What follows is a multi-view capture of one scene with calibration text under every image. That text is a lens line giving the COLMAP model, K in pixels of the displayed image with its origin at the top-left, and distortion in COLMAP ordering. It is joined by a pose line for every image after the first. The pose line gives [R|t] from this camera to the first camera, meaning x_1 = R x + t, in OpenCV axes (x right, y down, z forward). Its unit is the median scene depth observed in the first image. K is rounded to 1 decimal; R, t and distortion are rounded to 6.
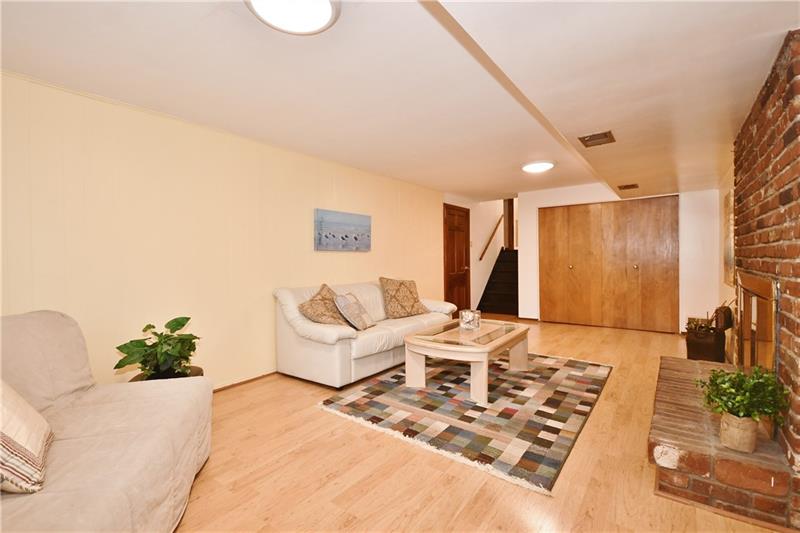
lens RADIAL K [[362.1, 0, 395.9], [0, 362.1, 262.7], [0, 0, 1]] dist [-0.001577, -0.006673]
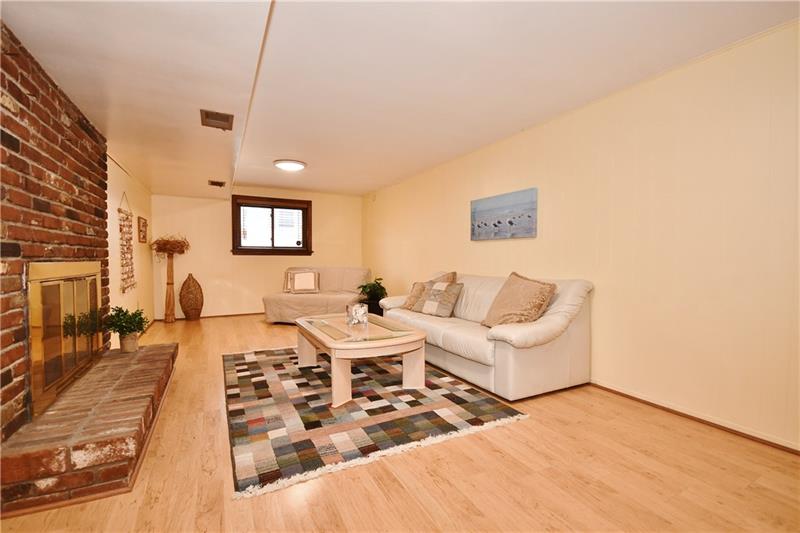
lens RADIAL K [[362.1, 0, 395.7], [0, 362.1, 268.1], [0, 0, 1]] dist [-0.001577, -0.006673]
pose [[-0.444944, 0.044324, -0.894461, 0.949272], [0.002443, 0.998831, 0.048281, -0.006224], [0.895555, 0.019297, -0.444532, 1.448760]]
